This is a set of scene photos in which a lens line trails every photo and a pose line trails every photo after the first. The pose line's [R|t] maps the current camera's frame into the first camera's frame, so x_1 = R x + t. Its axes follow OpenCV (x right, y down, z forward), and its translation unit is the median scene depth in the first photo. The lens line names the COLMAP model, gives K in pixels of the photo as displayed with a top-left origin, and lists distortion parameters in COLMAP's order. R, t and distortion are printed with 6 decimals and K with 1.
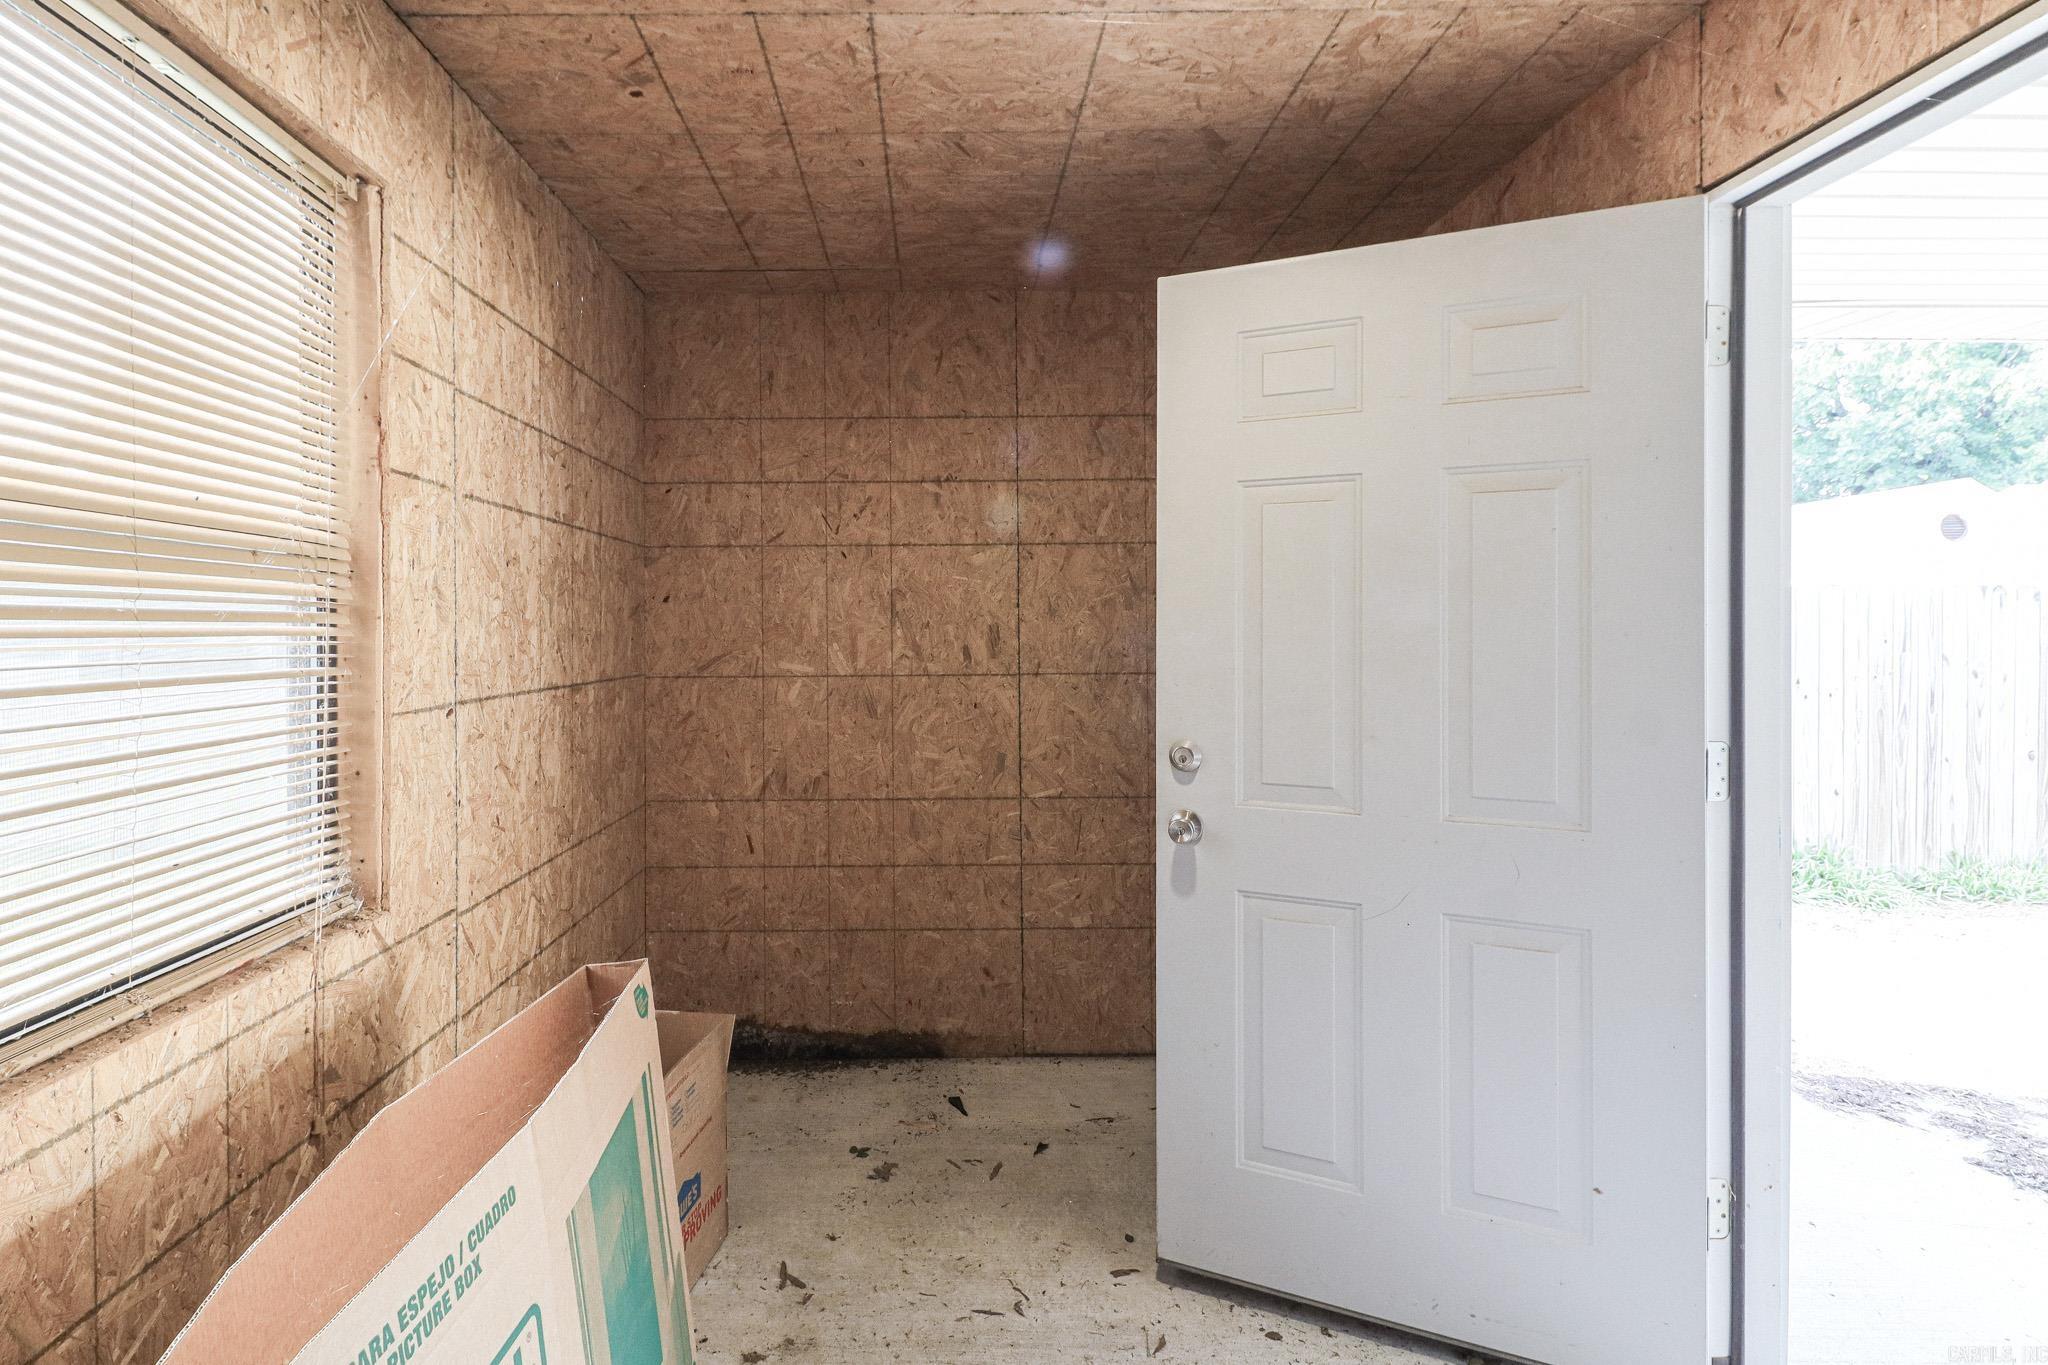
lens RADIAL K [[952.2, 0, 1025.8], [0, 952.2, 643.9], [0, 0, 1]] dist [0.018053, -0.013660]
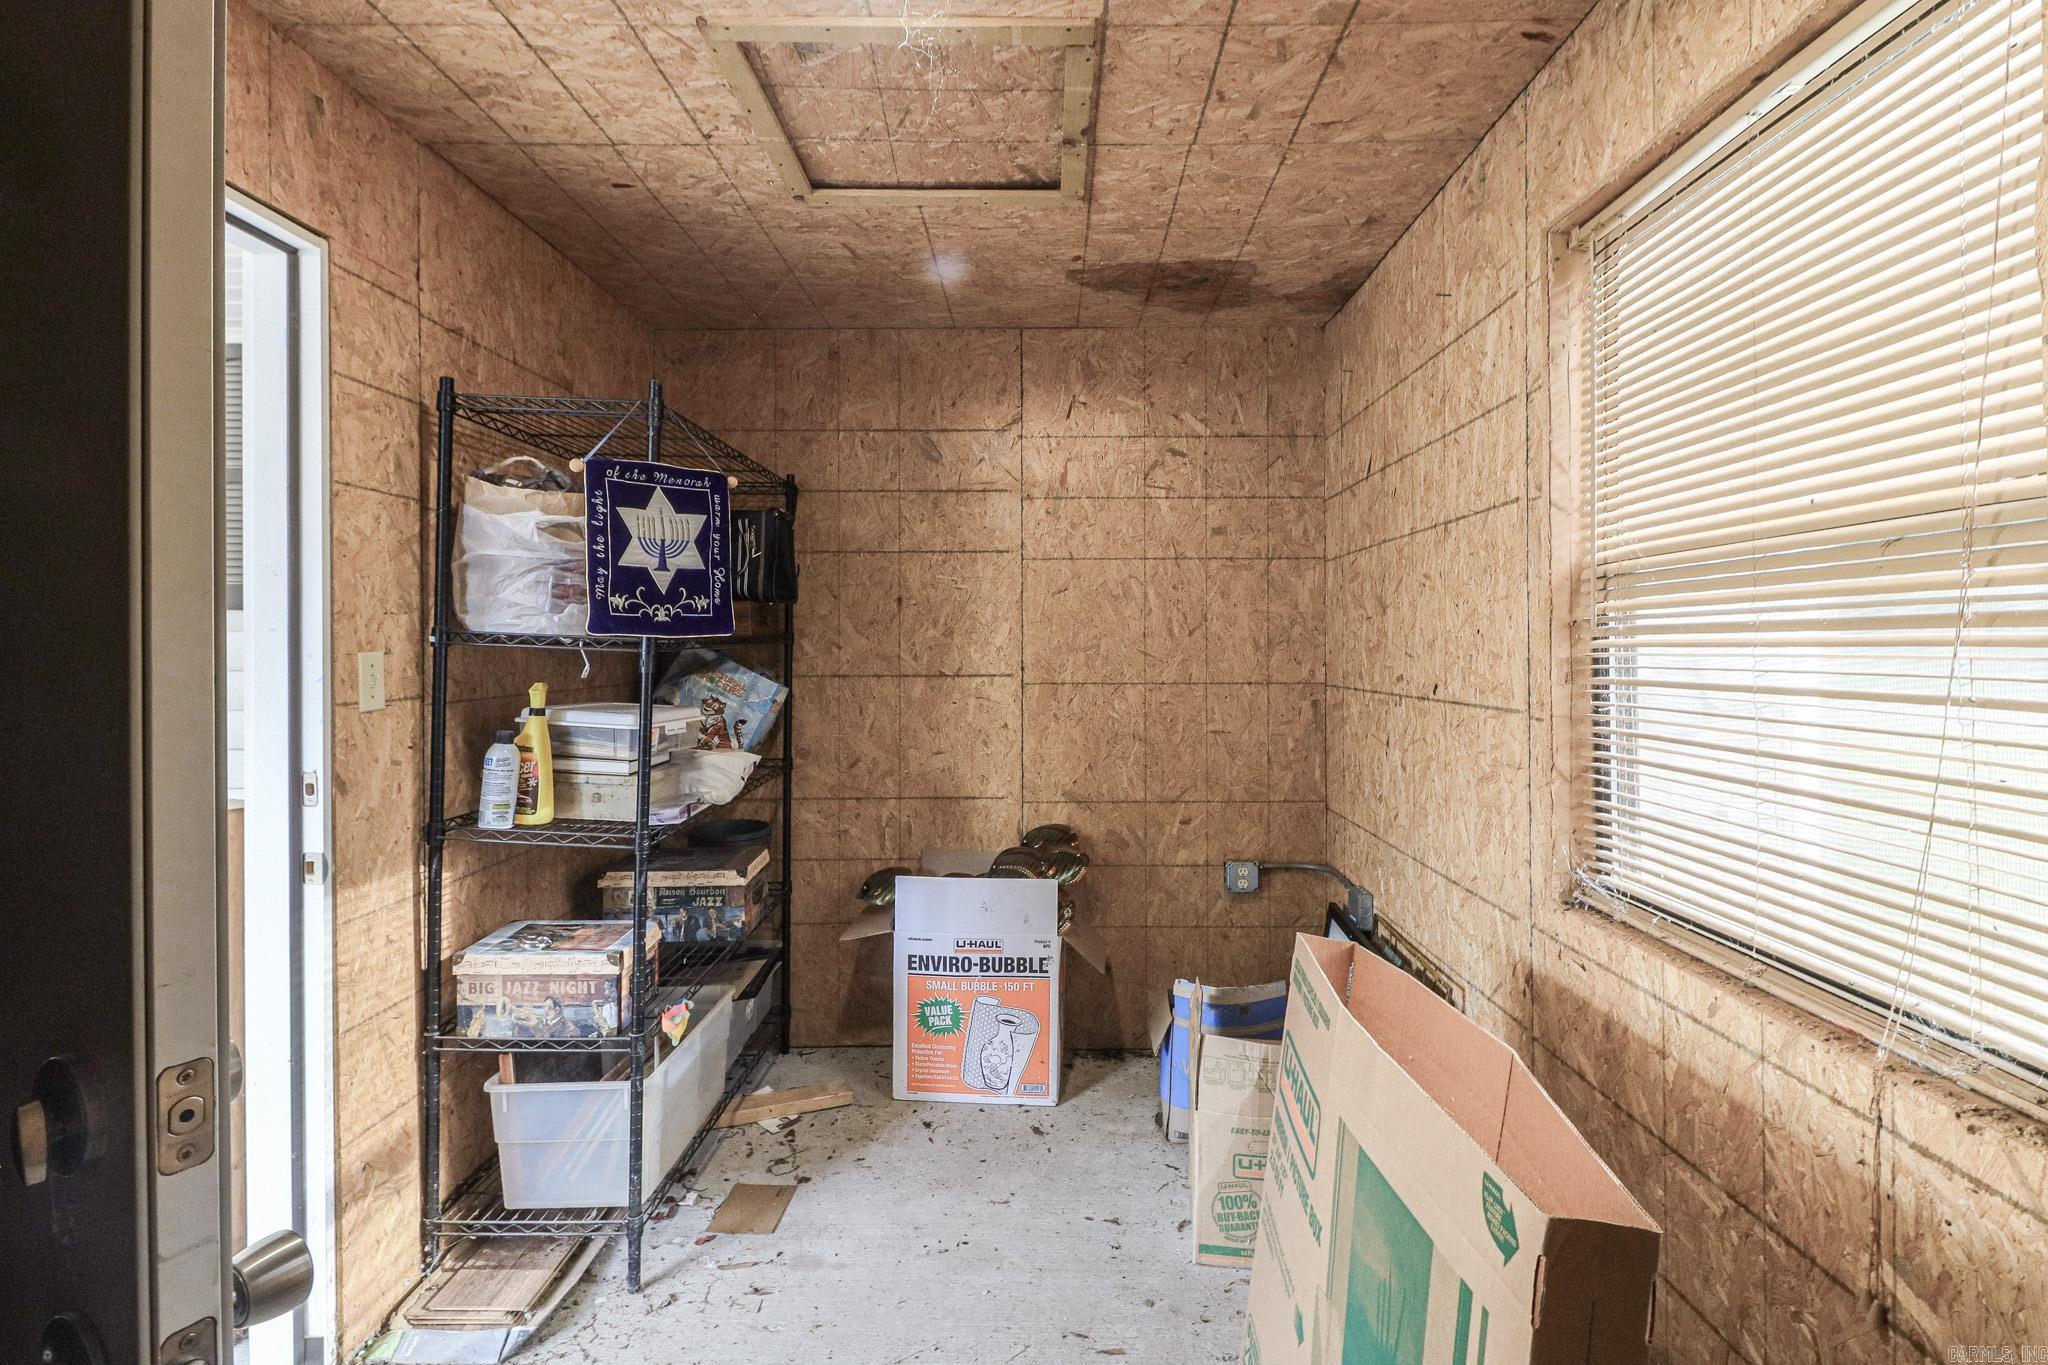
lens RADIAL K [[952.2, 0, 1025.8], [0, 952.2, 643.9], [0, 0, 1]] dist [0.018053, -0.013660]
pose [[-0.993227, 0.005520, 0.116059, -0.207548], [0.006386, 0.999954, 0.007094, -0.023131], [-0.116015, 0.007787, -0.993217, 2.143555]]
